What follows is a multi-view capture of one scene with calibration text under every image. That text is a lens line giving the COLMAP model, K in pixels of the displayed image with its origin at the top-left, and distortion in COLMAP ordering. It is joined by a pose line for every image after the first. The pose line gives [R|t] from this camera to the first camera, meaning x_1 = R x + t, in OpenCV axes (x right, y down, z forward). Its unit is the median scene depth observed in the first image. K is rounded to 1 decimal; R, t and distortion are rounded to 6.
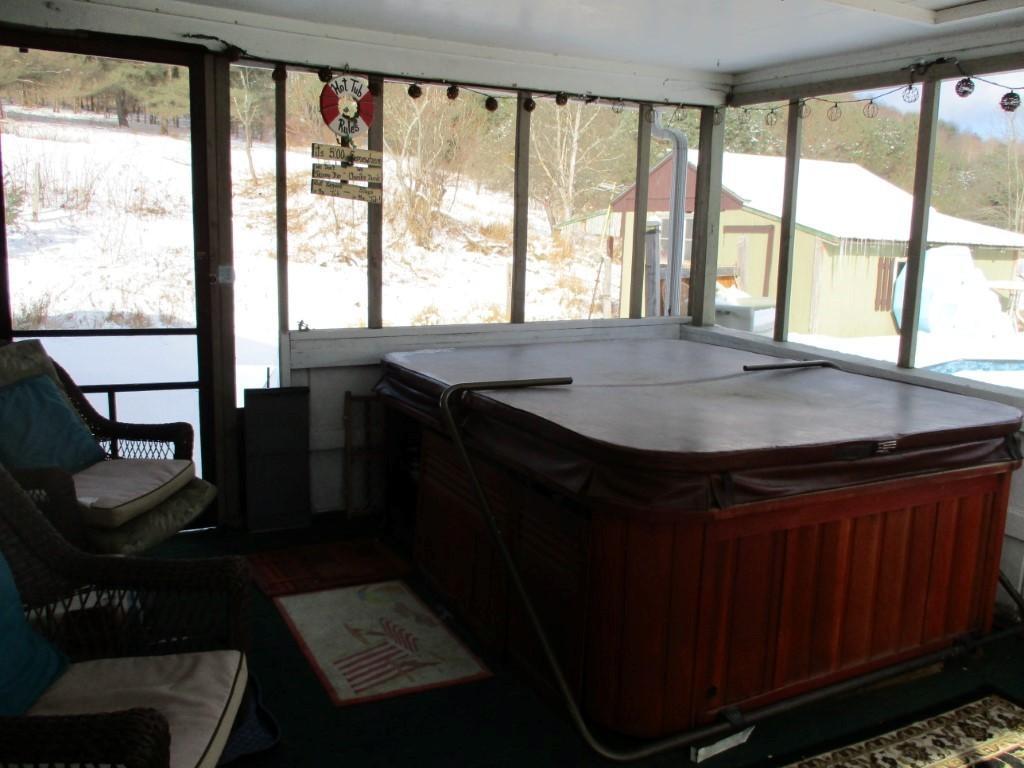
lens RADIAL K [[811.5, 0, 512.0], [0, 811.5, 384.0], [0, 0, 1]] dist [-0.003367, -0.065832]
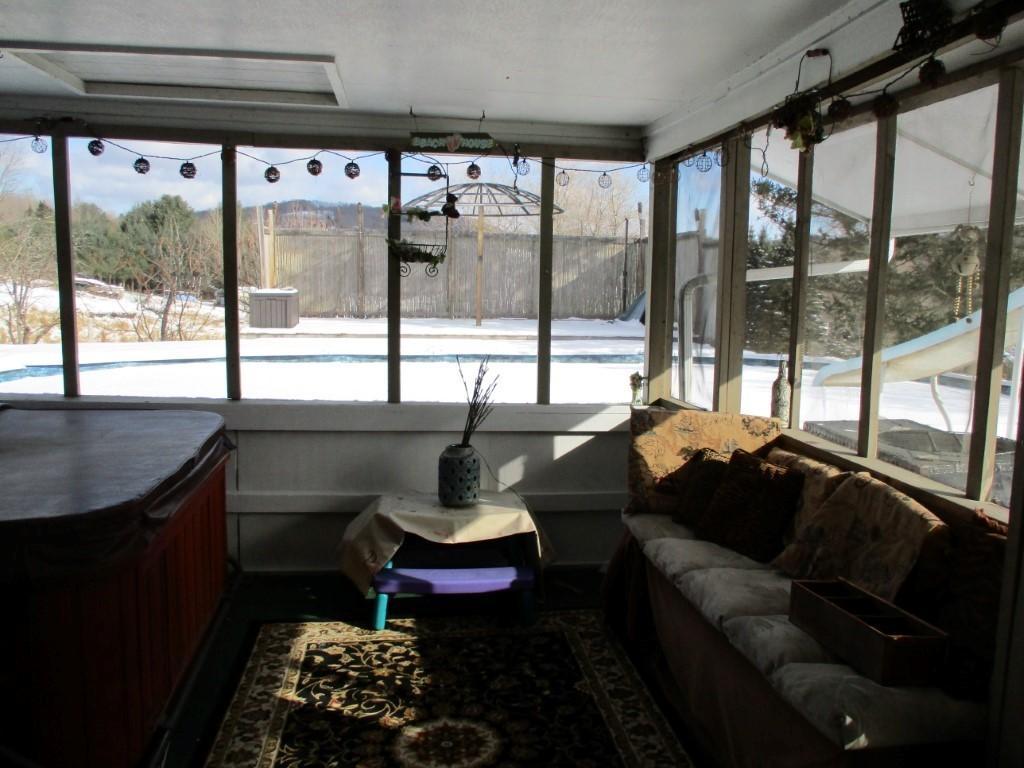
lens RADIAL K [[811.5, 0, 512.0], [0, 811.5, 384.0], [0, 0, 1]] dist [-0.003367, -0.065832]
pose [[0.322653, -0.152685, 0.934121, -0.491874], [0.155219, 0.982078, 0.106910, -0.088940], [-0.933703, 0.110499, 0.340570, 0.111695]]
